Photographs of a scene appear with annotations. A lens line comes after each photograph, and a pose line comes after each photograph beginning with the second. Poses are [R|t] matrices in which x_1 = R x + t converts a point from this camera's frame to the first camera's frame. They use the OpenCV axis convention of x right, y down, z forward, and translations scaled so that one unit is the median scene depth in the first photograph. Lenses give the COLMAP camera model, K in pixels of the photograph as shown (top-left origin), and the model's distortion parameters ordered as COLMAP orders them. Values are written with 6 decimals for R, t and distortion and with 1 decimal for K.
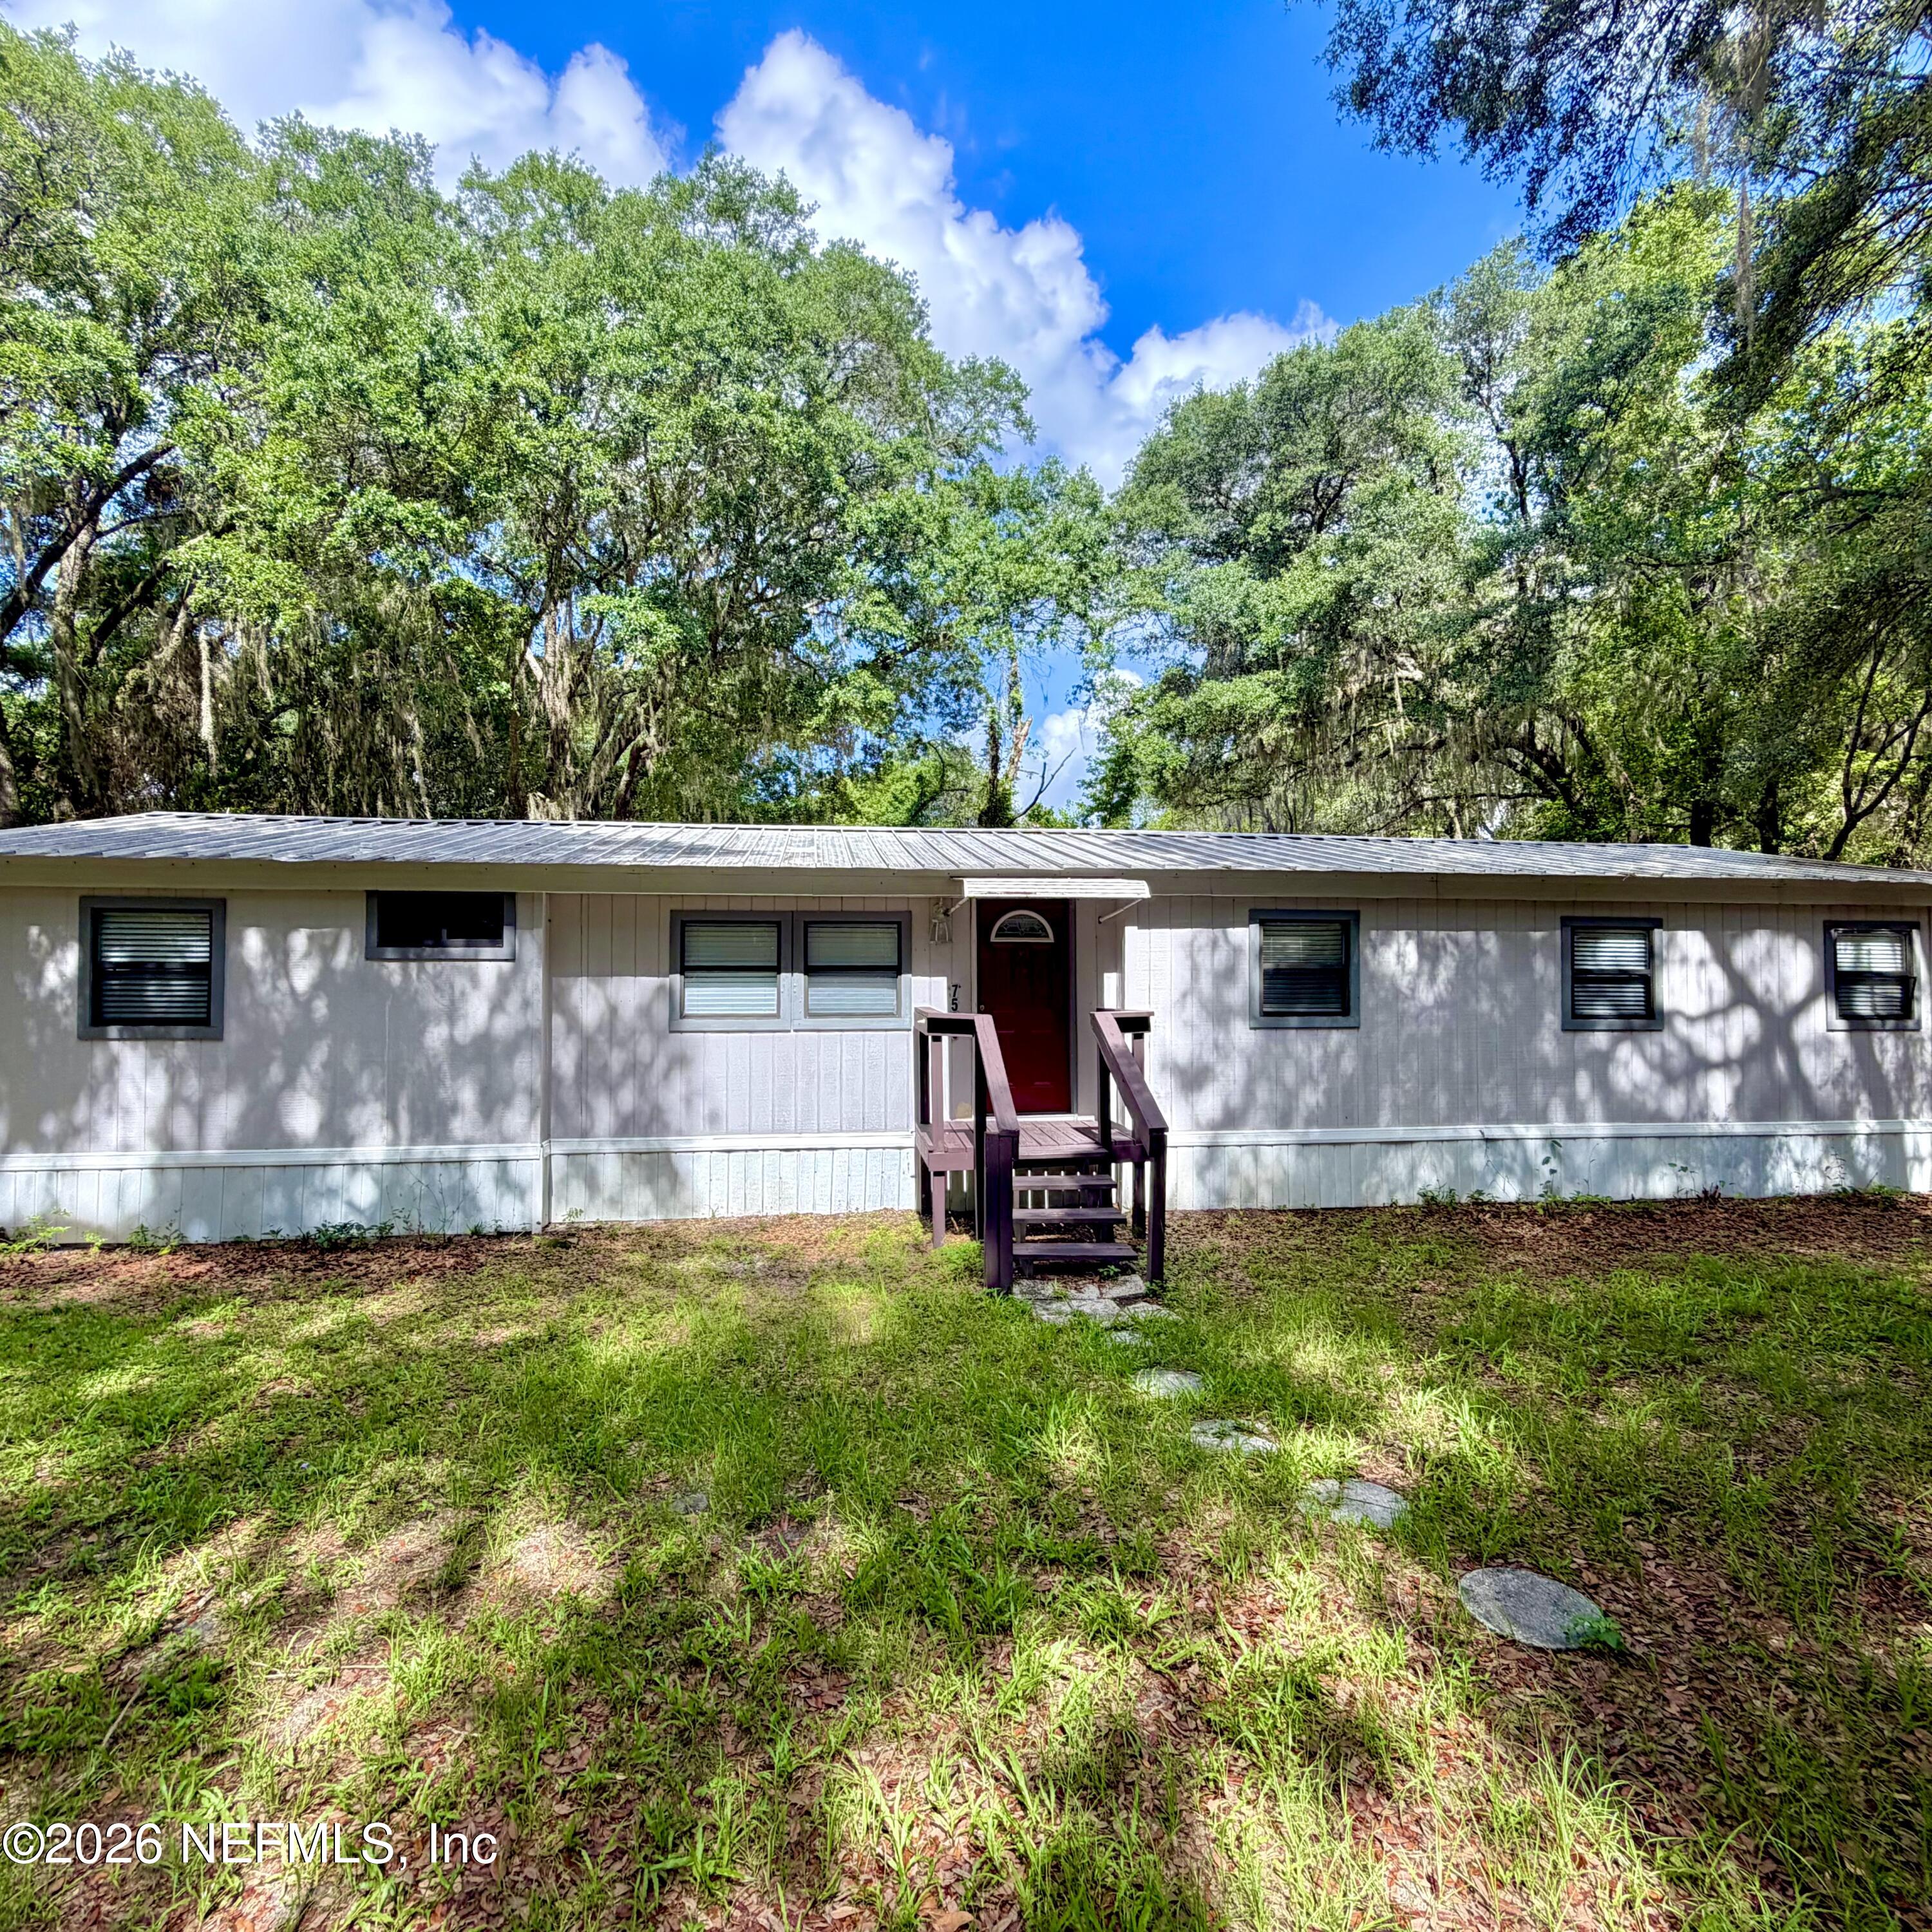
lens RADIAL K [[1097.5, 0, 966.0], [0, 1097.5, 966.0], [0, 0, 1]] dist [-0.002394, -0.001174]
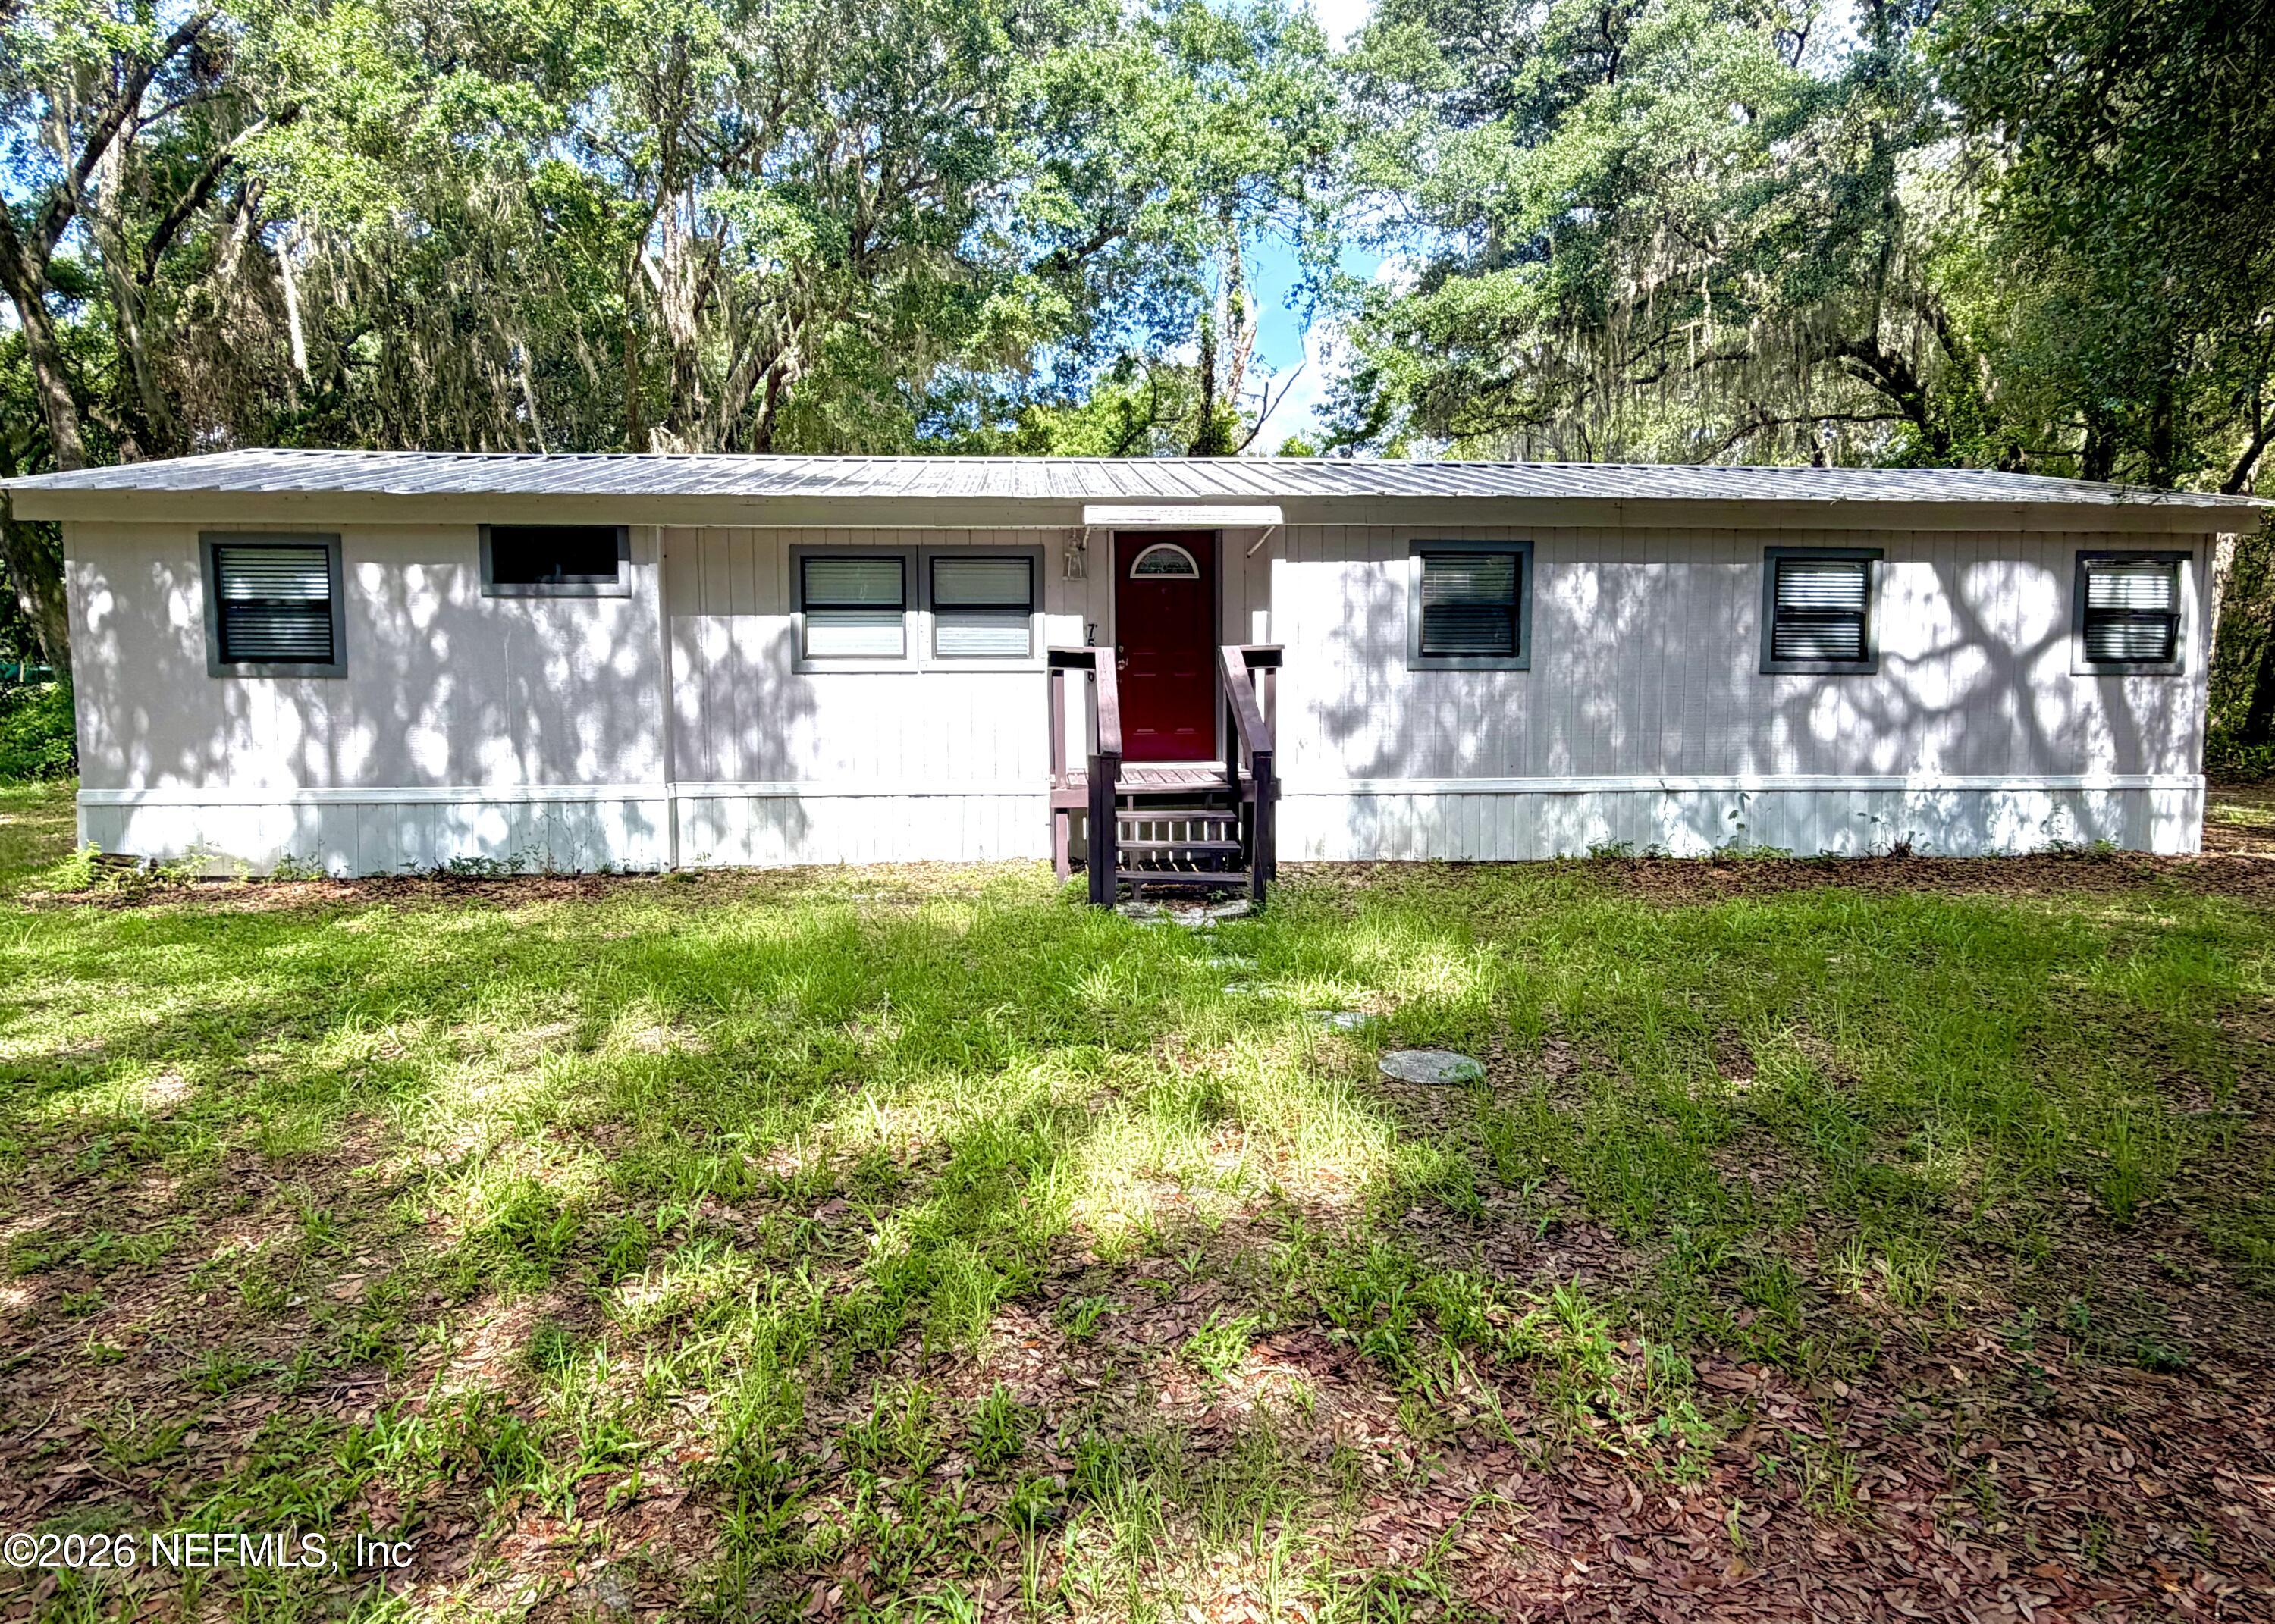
lens RADIAL K [[1391.1, 0, 1137.5], [0, 1391.1, 812.0], [0, 0, 1]] dist [-0.000783, -0.001446]
pose [[0.998356, 0.002776, -0.057250, 0.091309], [0.003731, 0.993561, 0.113236, 0.039490], [0.057195, -0.113263, 0.991917, -0.185420]]
